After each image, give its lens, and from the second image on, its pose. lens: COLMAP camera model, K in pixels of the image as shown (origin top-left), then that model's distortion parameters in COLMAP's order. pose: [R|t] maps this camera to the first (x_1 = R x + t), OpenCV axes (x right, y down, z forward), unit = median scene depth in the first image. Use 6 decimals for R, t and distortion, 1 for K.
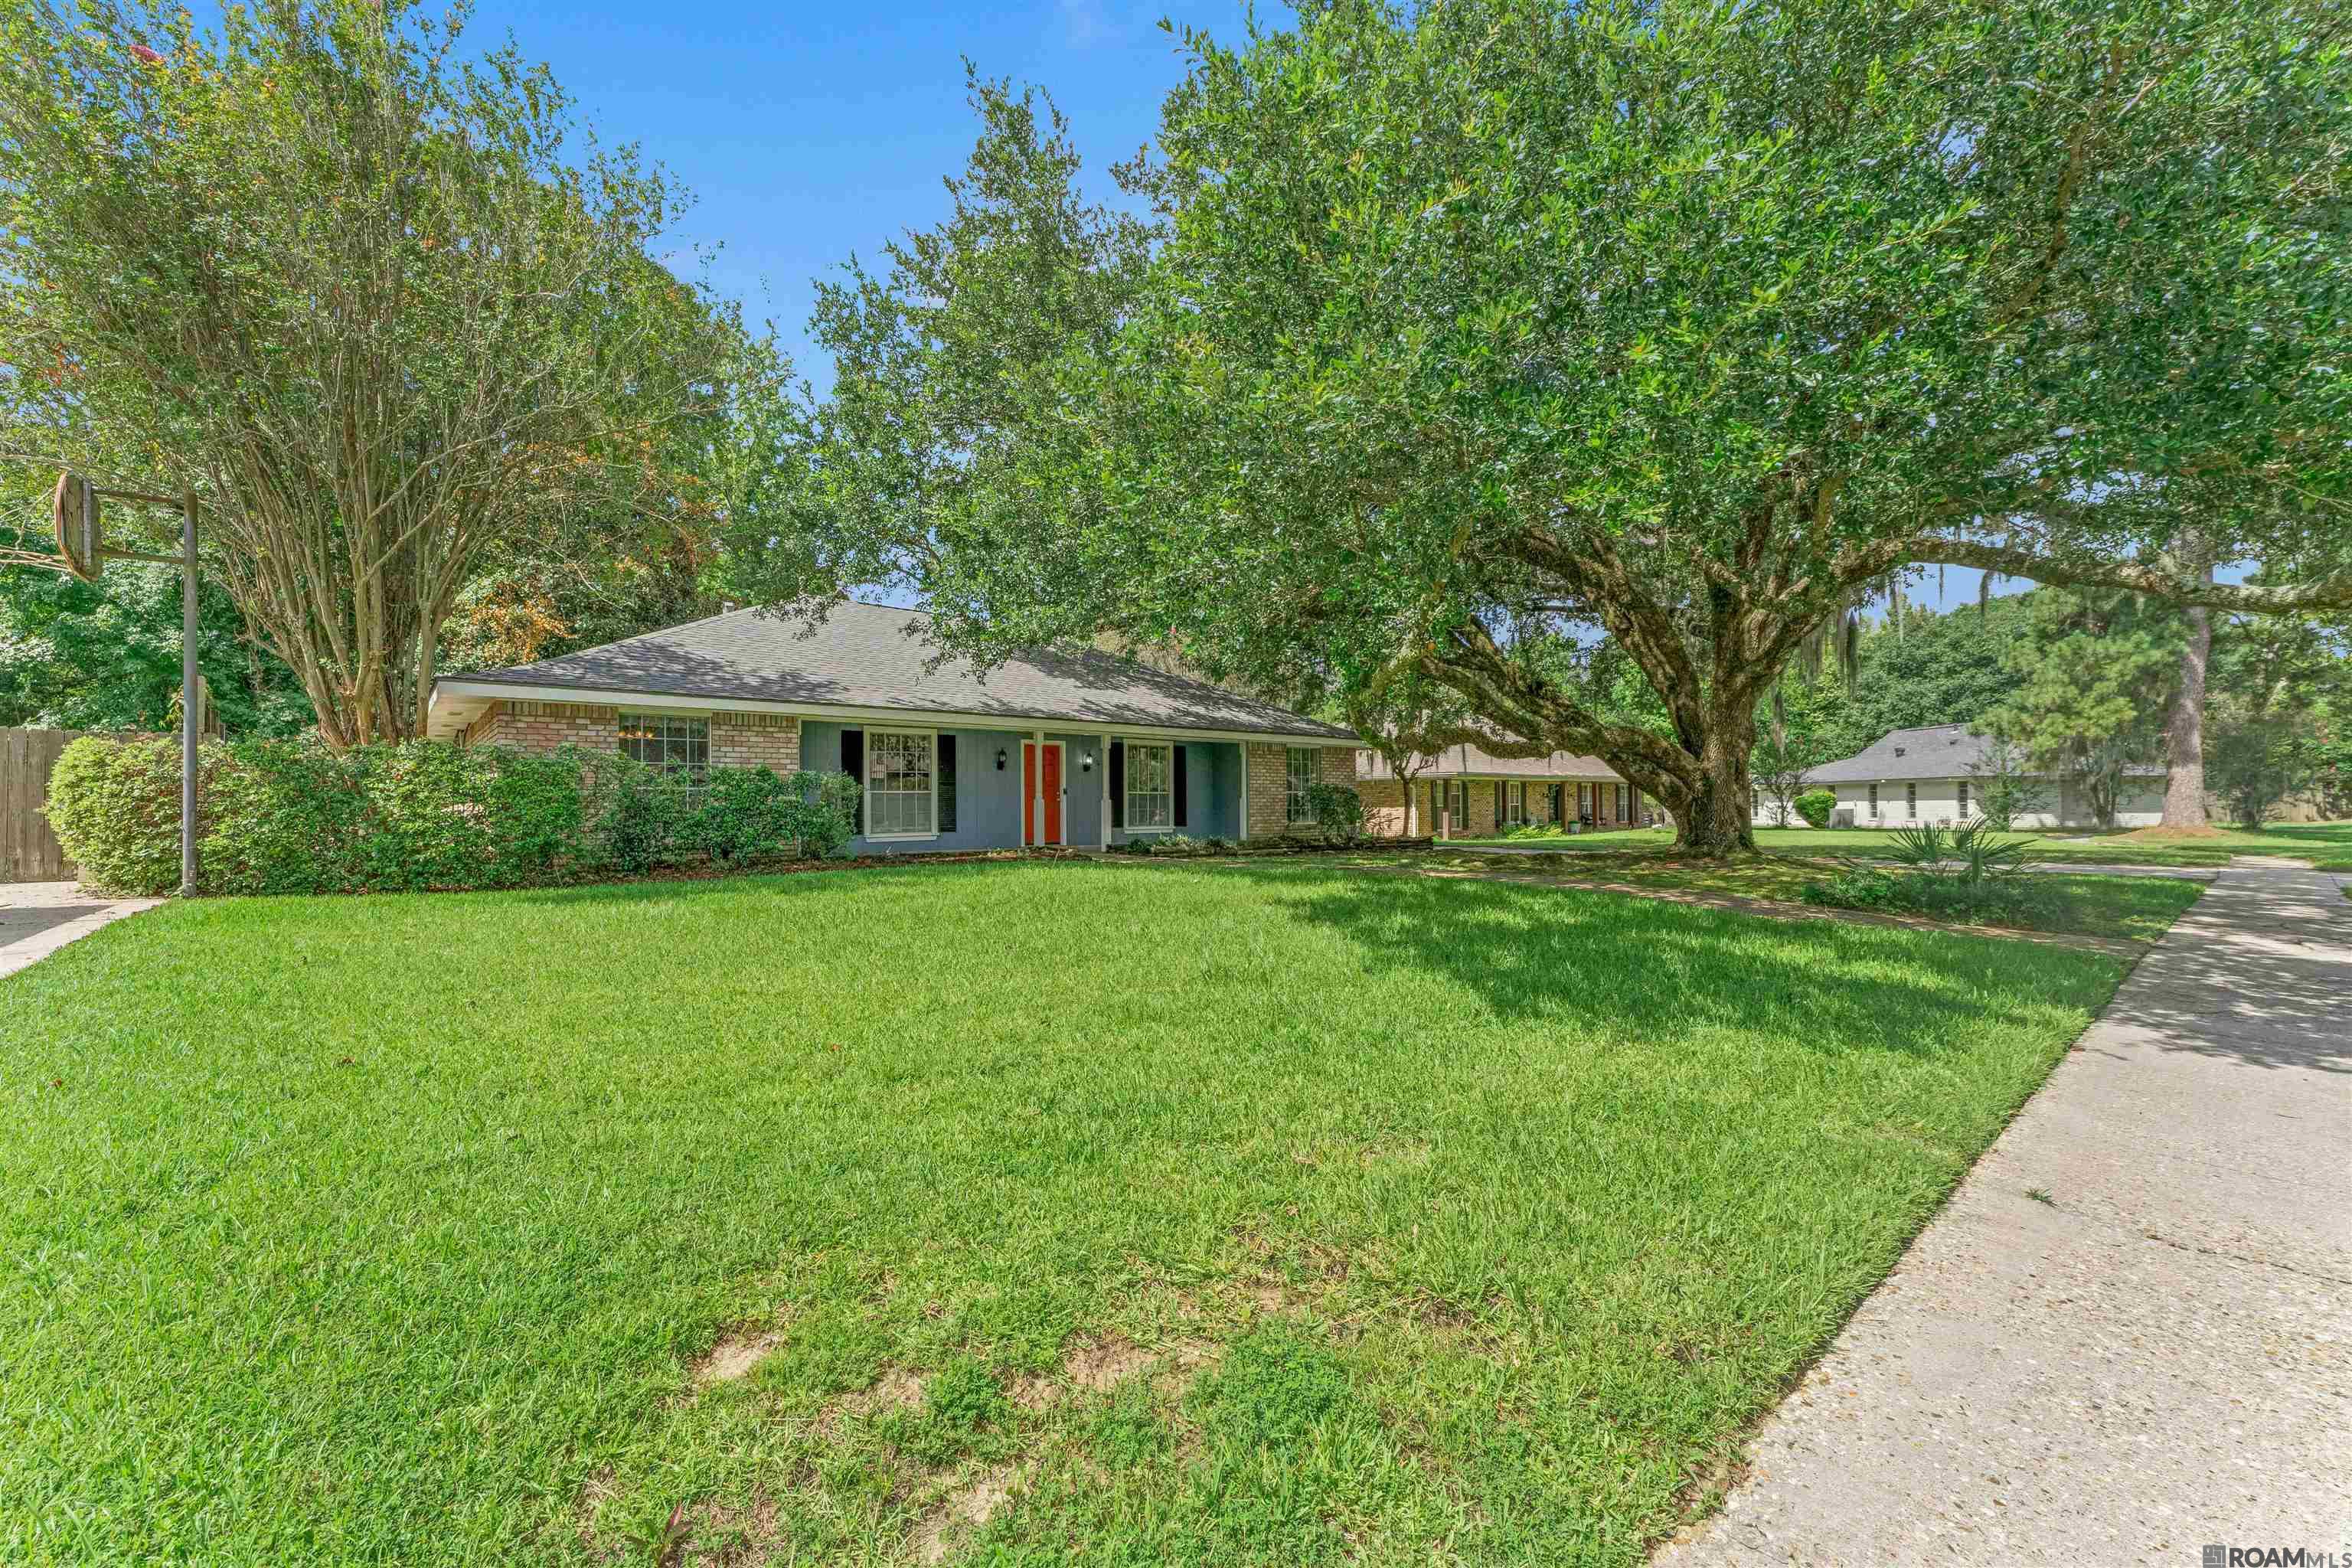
lens RADIAL K [[941.8, 0, 1223.1], [0, 941.8, 798.6], [0, 0, 1]] dist [-0.000410, 0.000062]
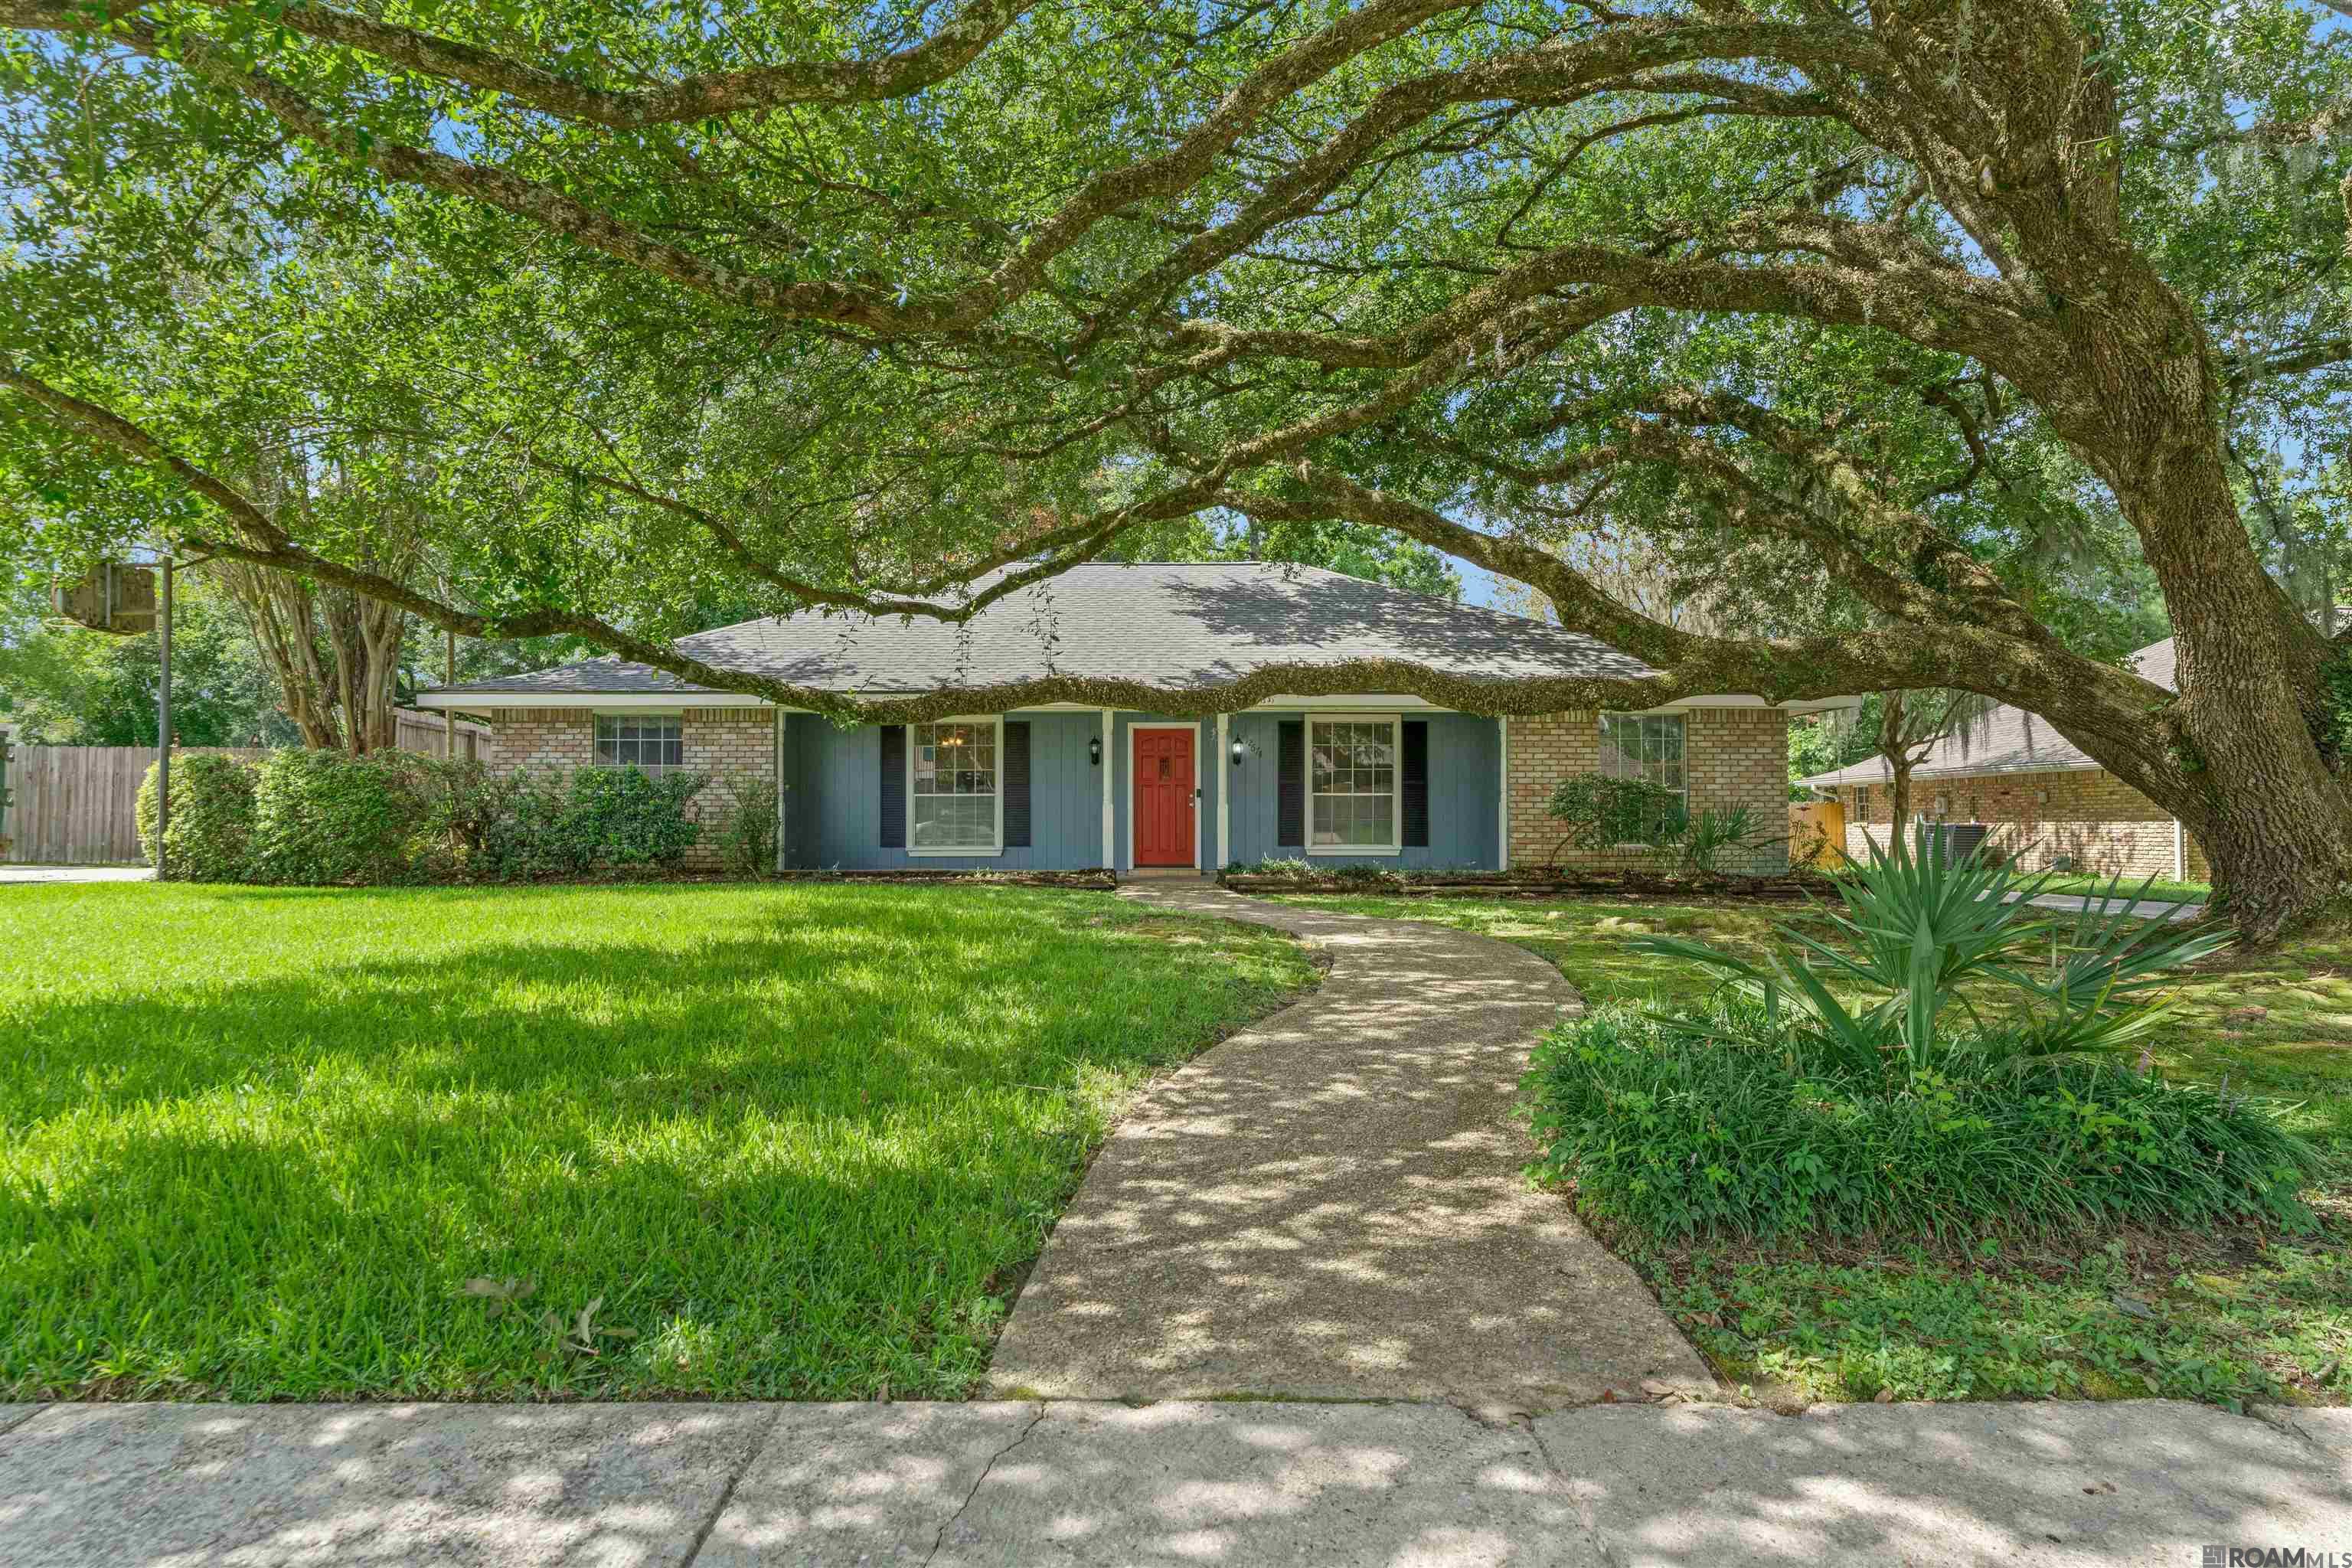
lens RADIAL K [[1213.1, 0, 1176.0], [0, 1213.1, 784.0], [0, 0, 1]] dist [-0.000417, -0.000057]
pose [[0.763223, -0.010494, -0.646050, 0.432454], [0.001876, 0.999900, -0.014025, -0.001074], [0.646132, 0.009492, 0.763166, 0.301348]]
